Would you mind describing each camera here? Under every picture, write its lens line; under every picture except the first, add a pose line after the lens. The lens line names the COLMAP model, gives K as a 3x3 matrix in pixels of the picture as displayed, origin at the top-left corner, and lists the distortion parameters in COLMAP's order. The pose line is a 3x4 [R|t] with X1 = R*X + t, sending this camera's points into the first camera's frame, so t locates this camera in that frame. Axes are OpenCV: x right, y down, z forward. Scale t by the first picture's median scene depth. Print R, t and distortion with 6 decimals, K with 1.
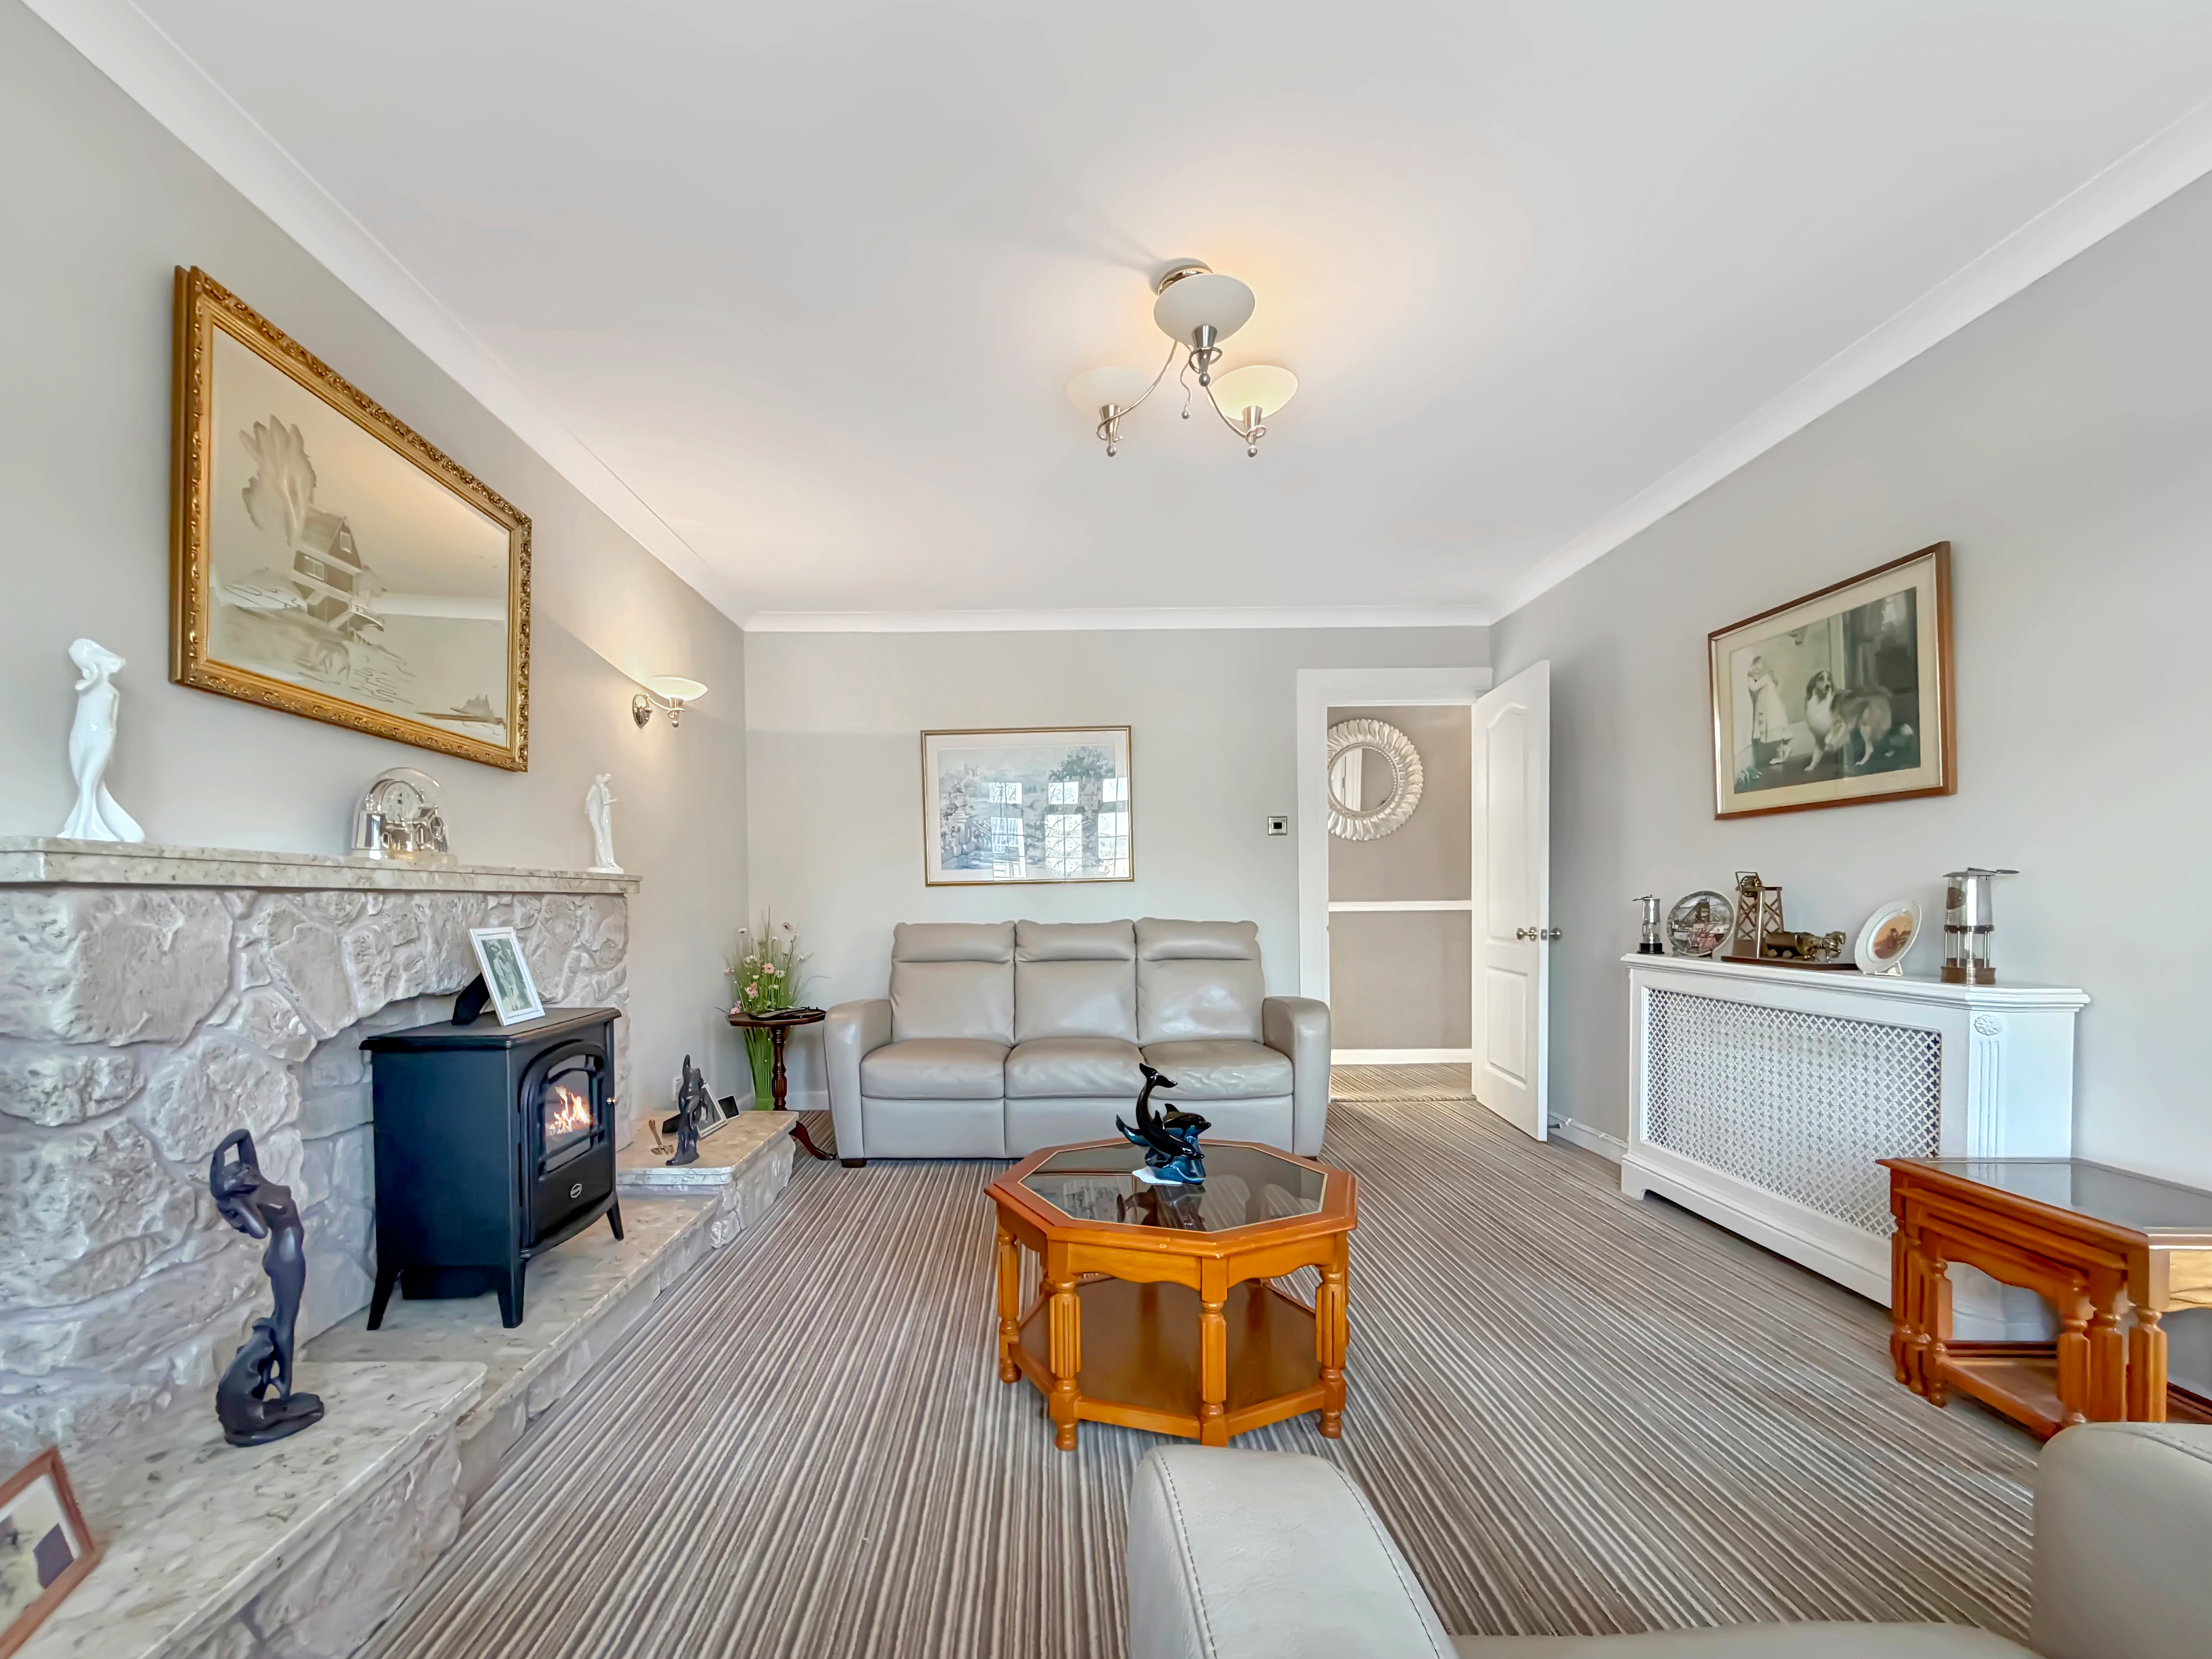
lens RADIAL K [[915.5, 0, 1060.2], [0, 915.5, 922.9], [0, 0, 1]] dist [-0.001162, -0.000193]
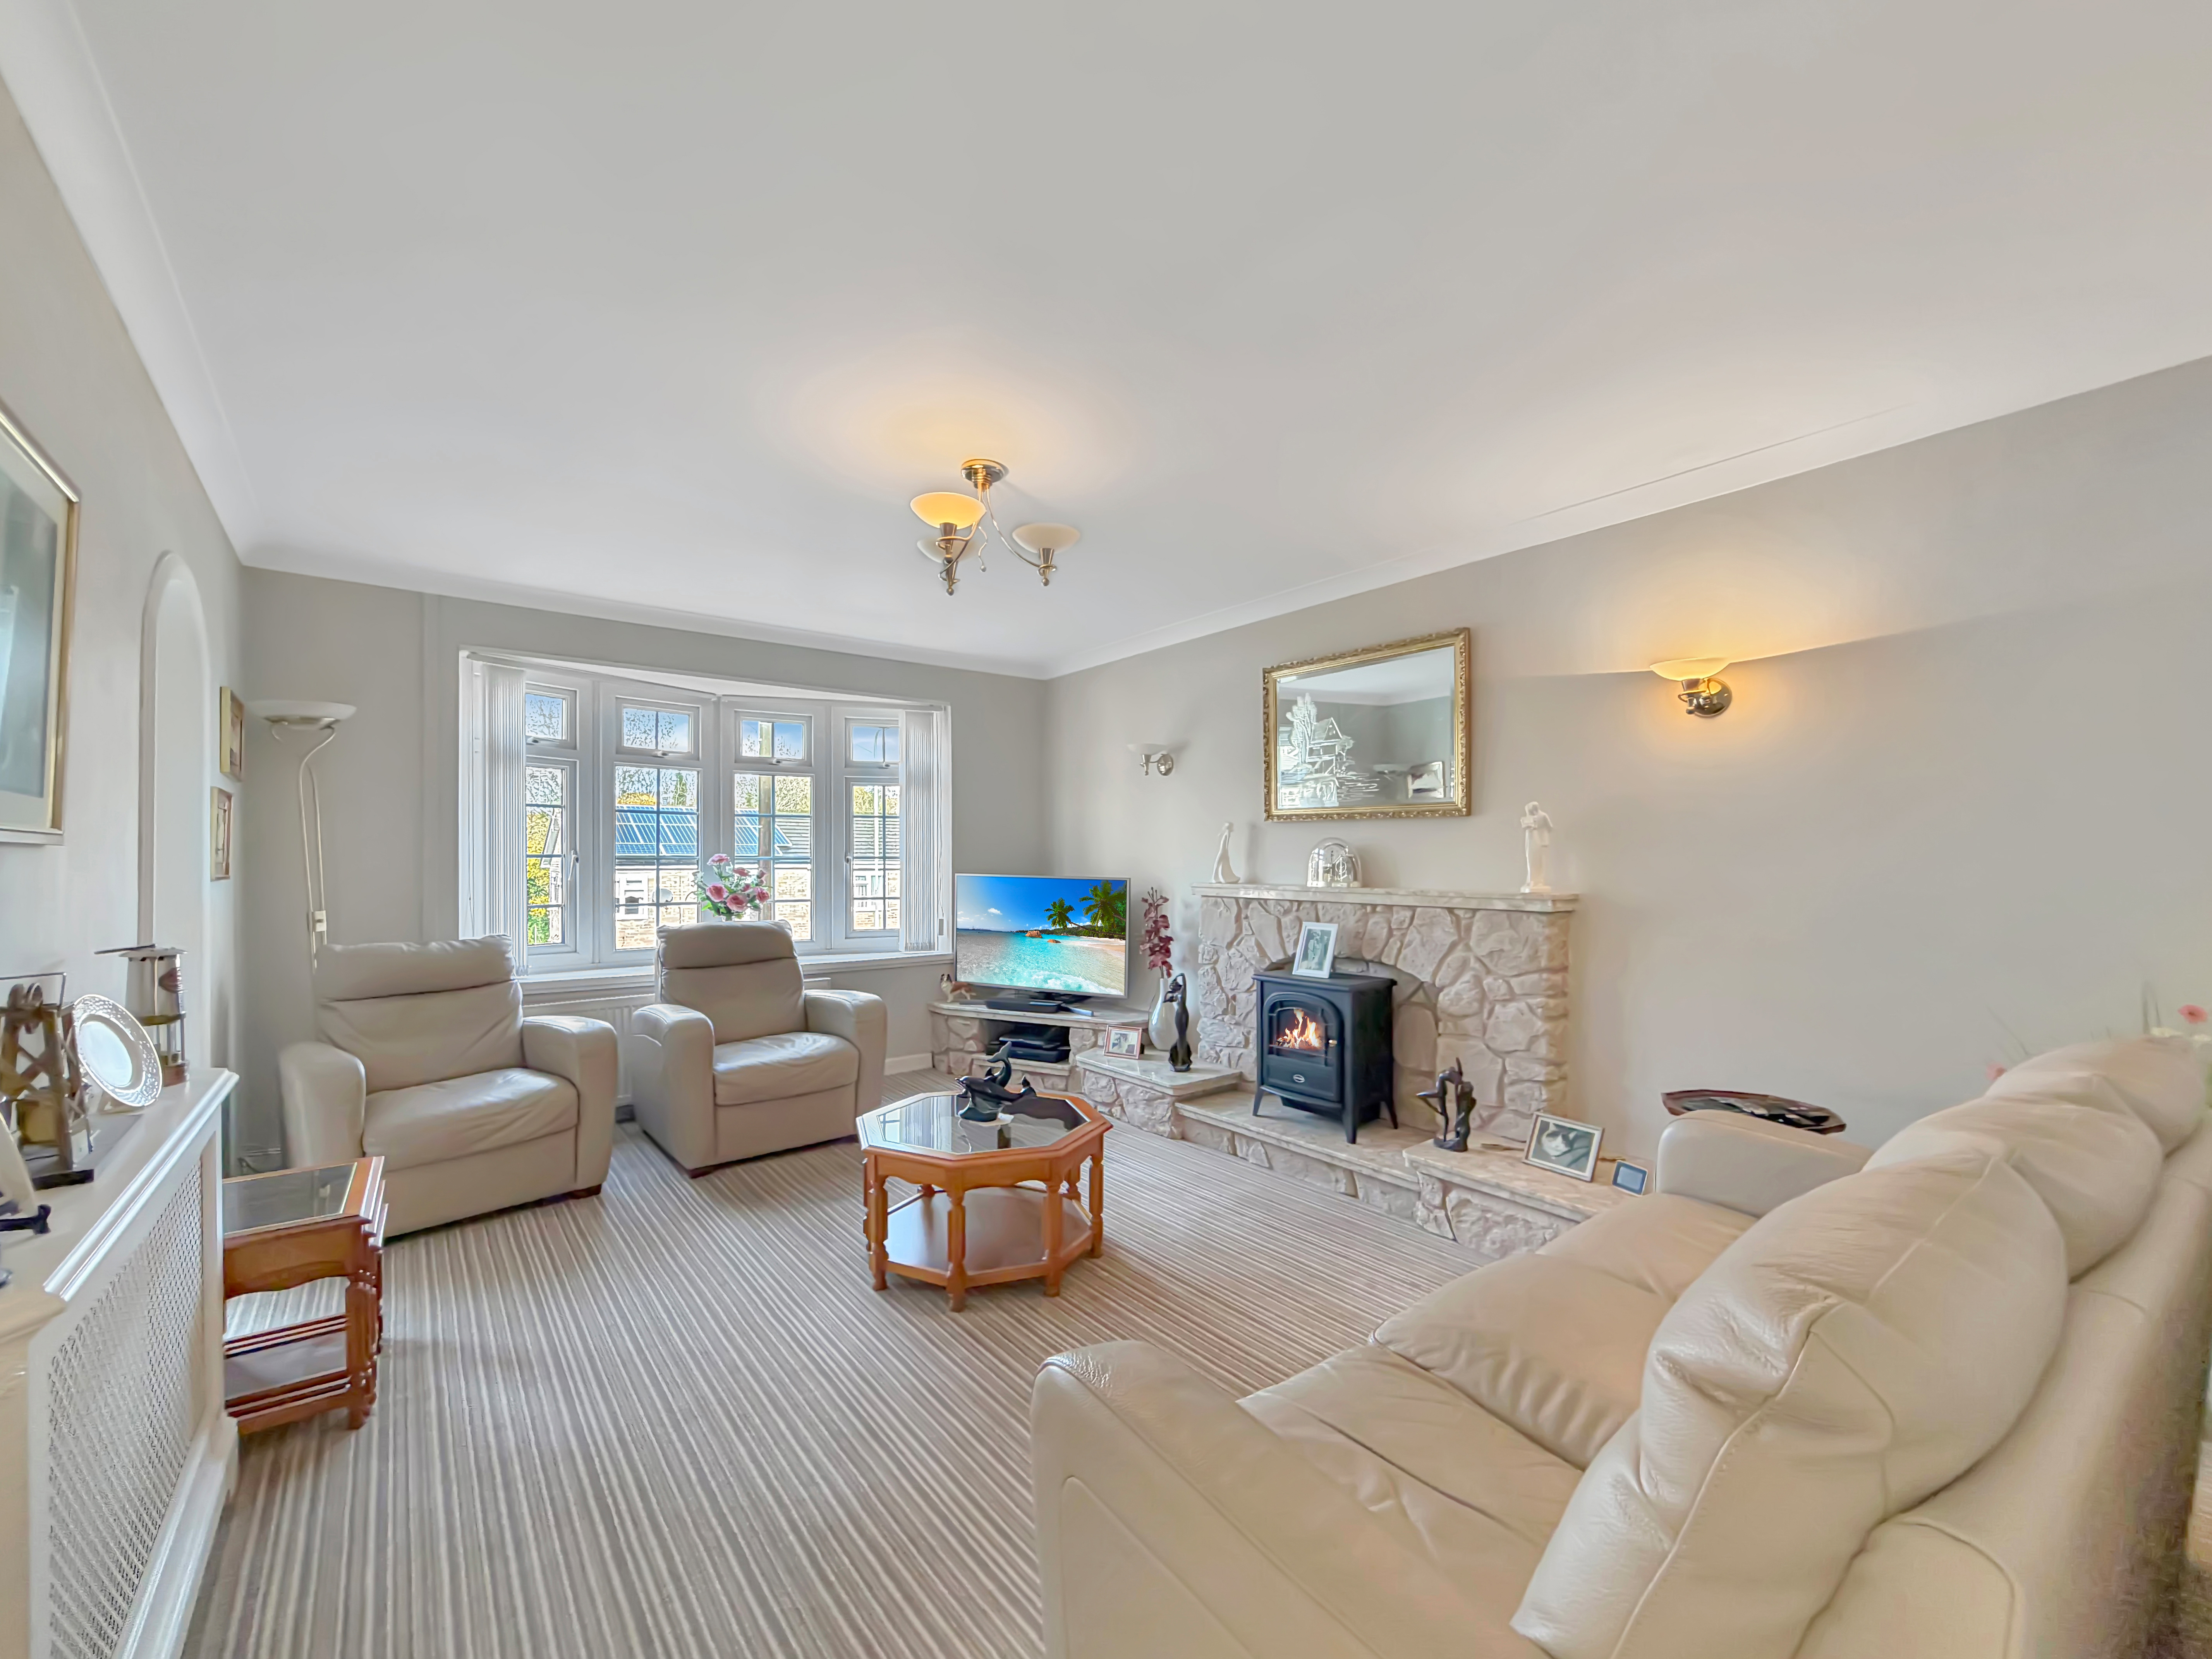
lens RADIAL K [[907.1, 0, 1106.0], [0, 907.1, 872.7], [0, 0, 1]] dist [-0.000385, -0.000019]
pose [[-0.795467, 0.016224, -0.605780, 0.620825], [-0.007860, 0.999281, 0.037085, -0.122217], [0.605946, 0.034261, -0.794767, 1.675749]]
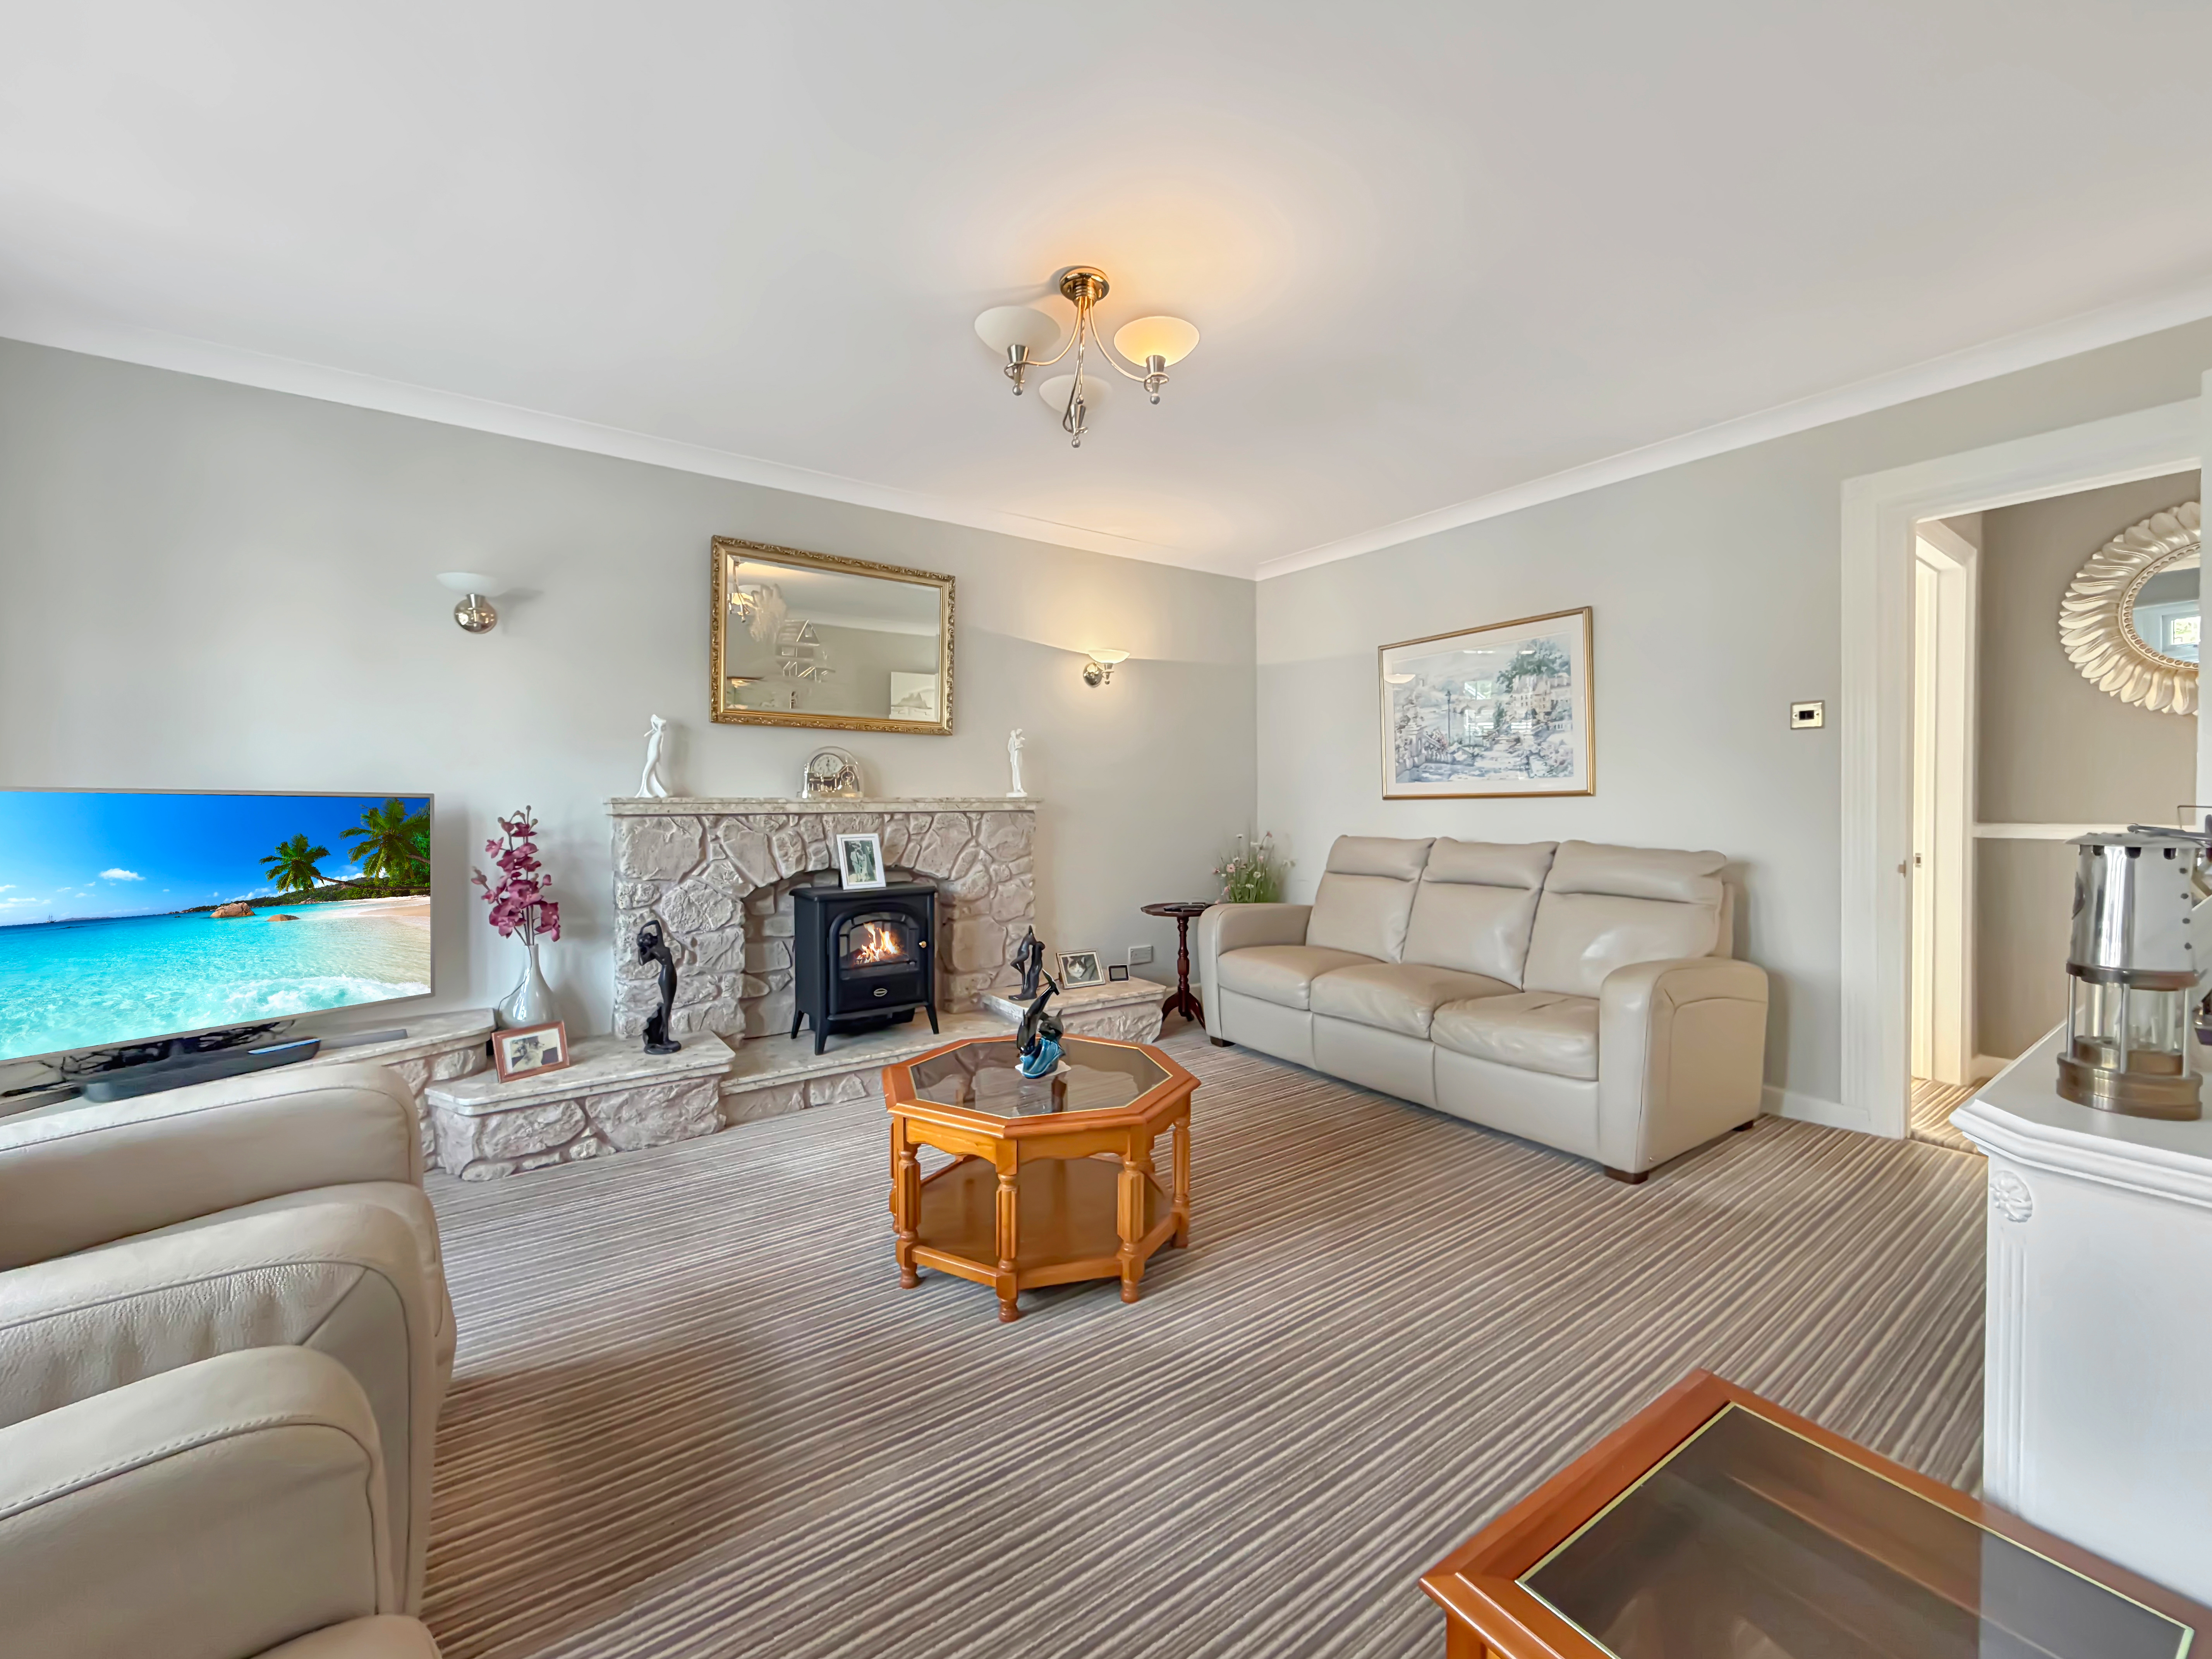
lens RADIAL K [[893.8, 0, 1100.4], [0, 893.8, 822.9], [0, 0, 1]] dist [0.000245, -0.000047]
pose [[0.580040, 0.028673, -0.814083, 0.812088], [-0.021130, 0.999574, 0.020151, -0.046770], [0.814314, 0.005513, 0.580399, 0.296793]]
